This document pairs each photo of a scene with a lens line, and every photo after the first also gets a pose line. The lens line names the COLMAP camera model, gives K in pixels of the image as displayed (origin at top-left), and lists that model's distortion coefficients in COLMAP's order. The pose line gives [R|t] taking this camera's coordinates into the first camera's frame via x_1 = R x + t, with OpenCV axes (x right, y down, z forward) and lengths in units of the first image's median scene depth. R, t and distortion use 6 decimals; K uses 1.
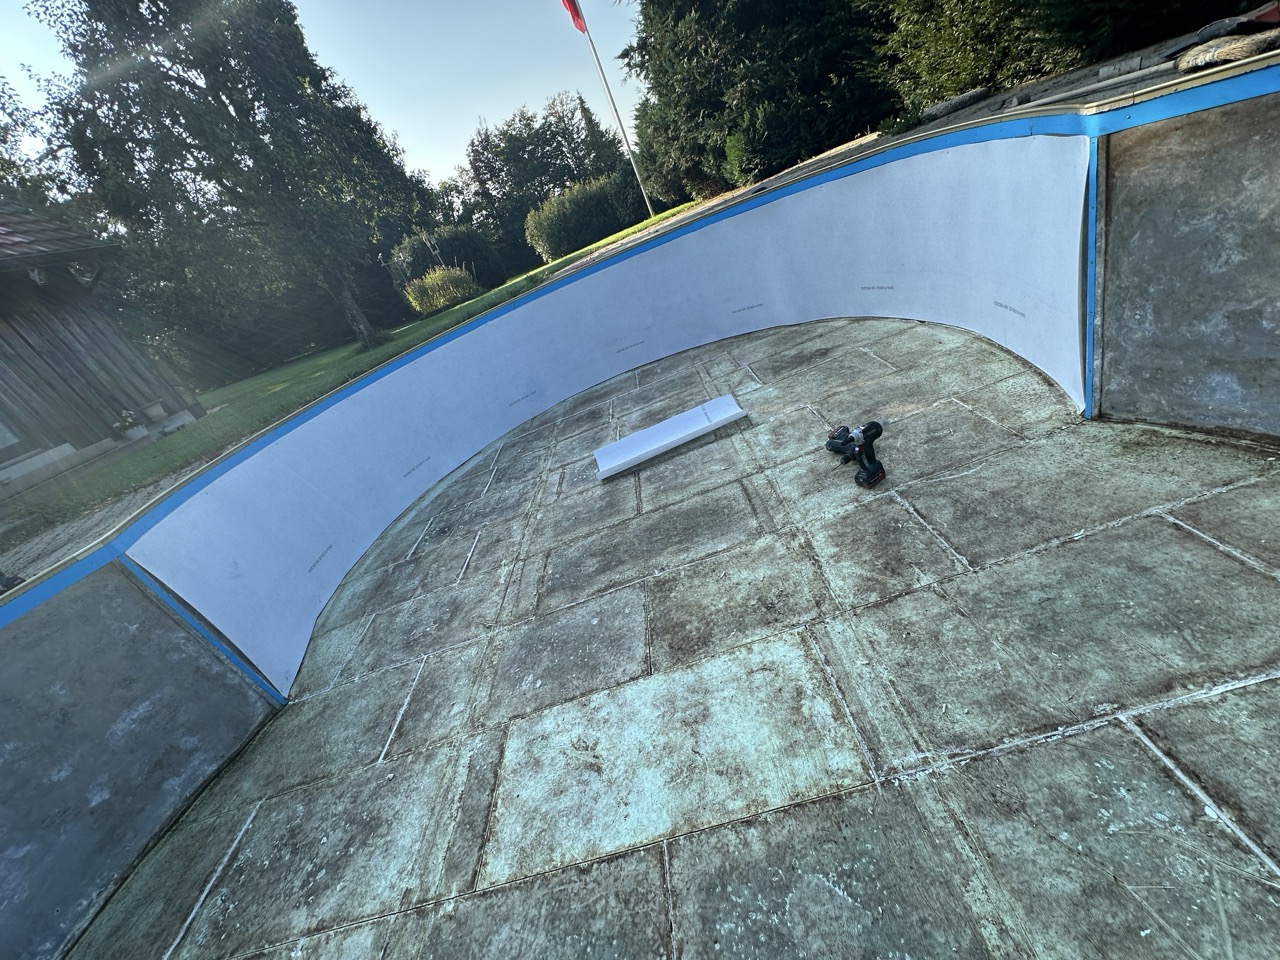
lens RADIAL K [[508.9, 0, 637.5], [0, 508.9, 479.6], [0, 0, 1]] dist [-0.001176, -0.000130]
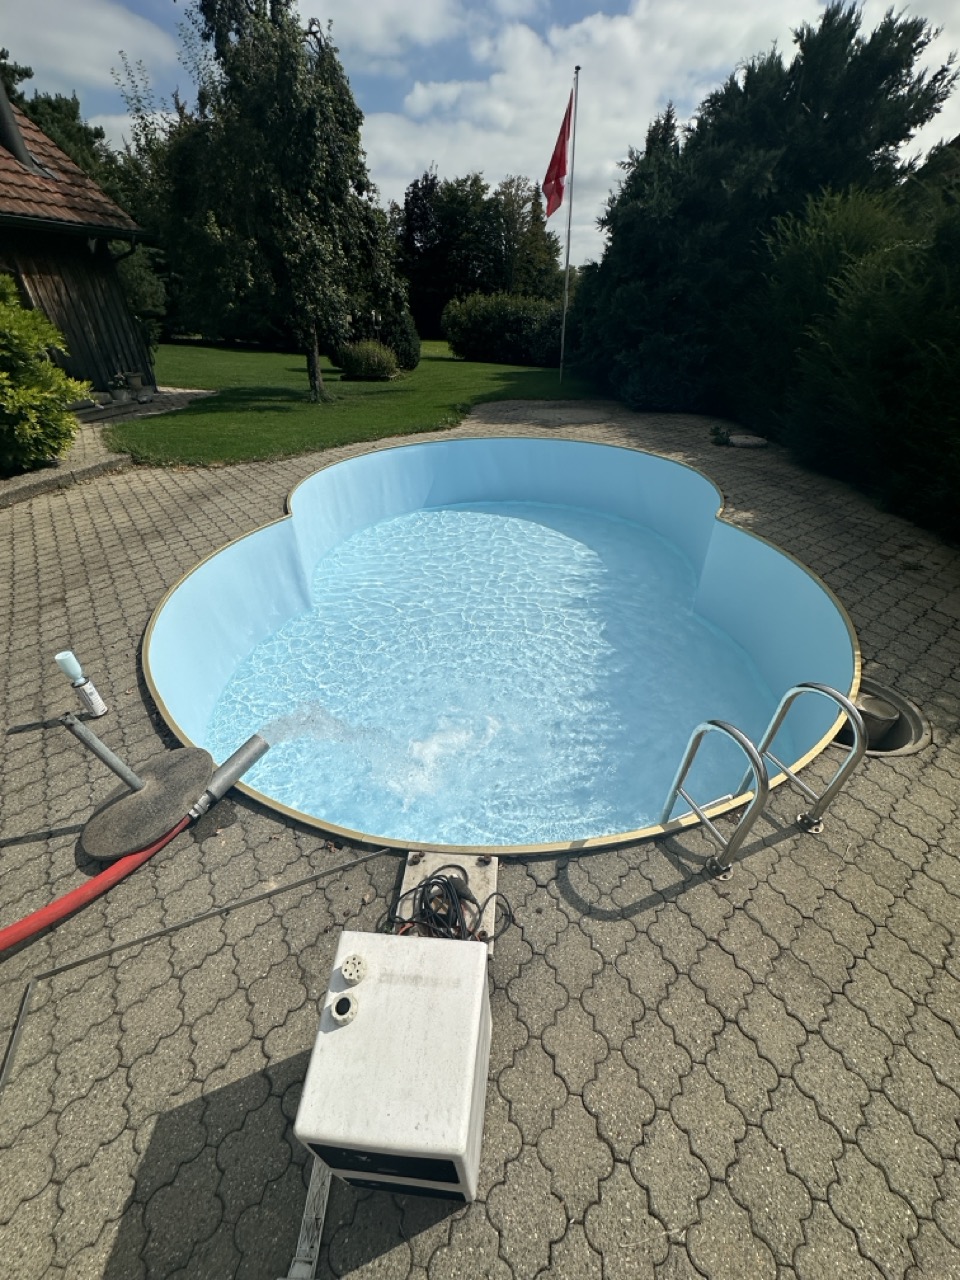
lens RADIAL K [[509.9, 0, 483.5], [0, 509.9, 638.3], [0, 0, 1]] dist [-0.000300, 0.000101]
pose [[0.926101, 0.358798, 0.116625, -0.366534], [-0.368730, 0.926215, 0.078515, 0.154913], [-0.079849, -0.115716, 0.990068, -1.593809]]
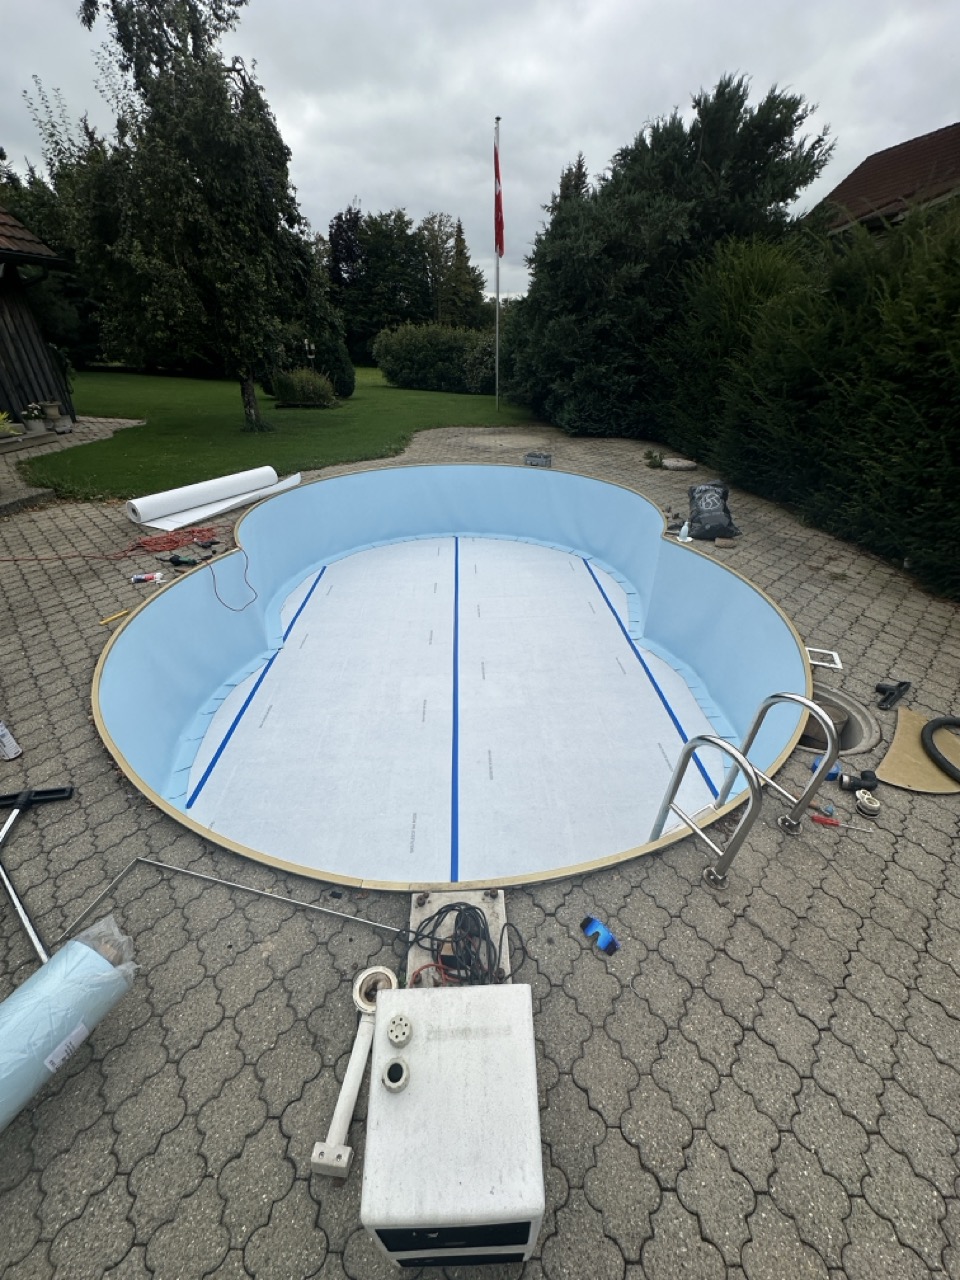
lens RADIAL K [[509.9, 0, 483.5], [0, 509.9, 638.3], [0, 0, 1]] dist [-0.000300, 0.000101]
pose [[0.927485, 0.314175, 0.202645, -0.456611], [-0.321359, 0.946954, 0.002694, 0.167722], [-0.191049, -0.067621, 0.979248, -1.584653]]
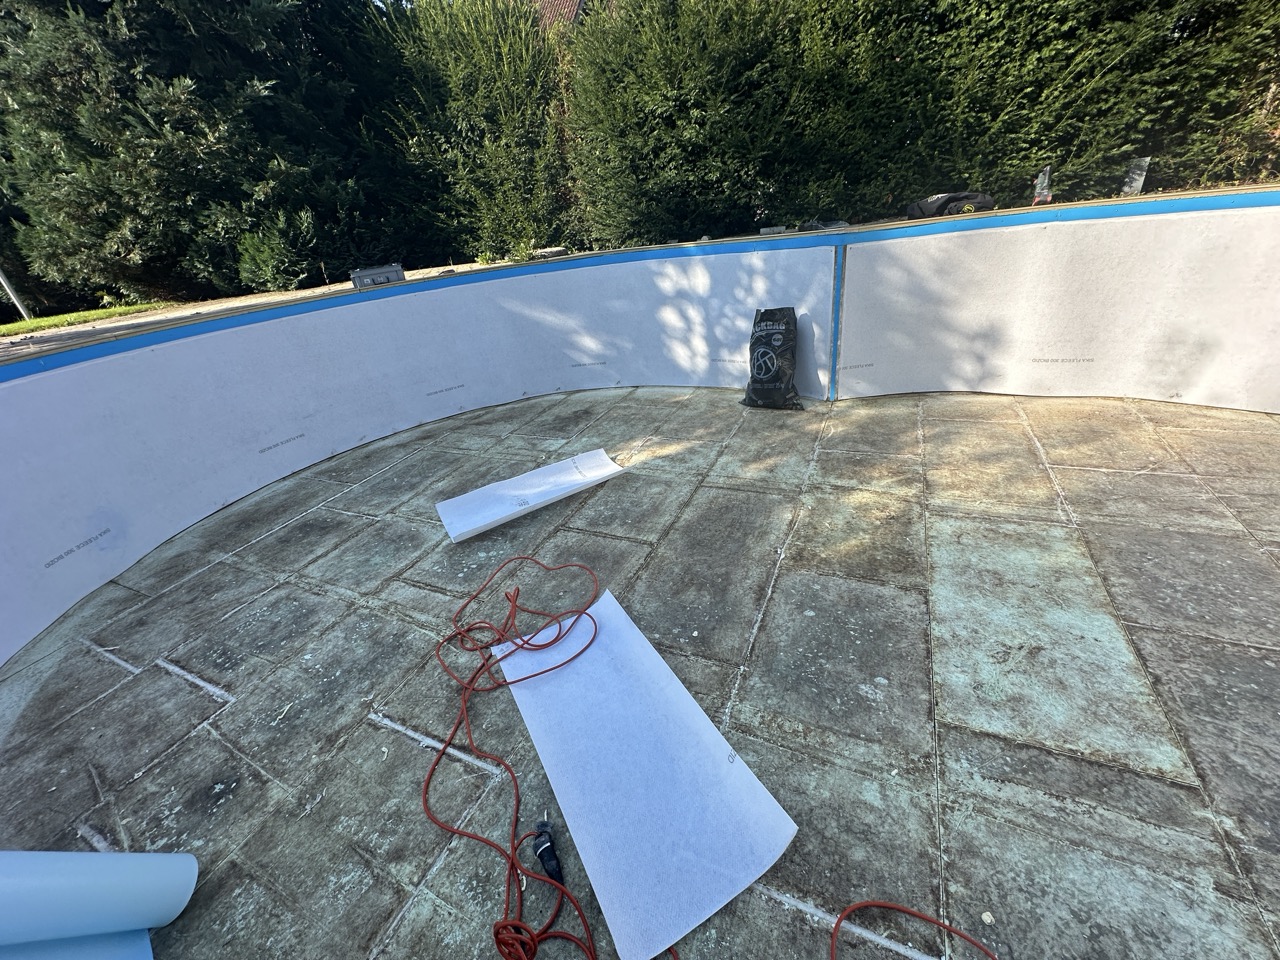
lens RADIAL K [[509.9, 0, 640.0], [0, 509.9, 480.0], [0, 0, 1]] dist [-0.000300, 0.000101]
pose [[0.464885, -0.092394, 0.880537, -1.094181], [0.365045, 0.926073, -0.095556, 0.063041], [-0.806612, 0.365858, 0.464246, 0.885456]]
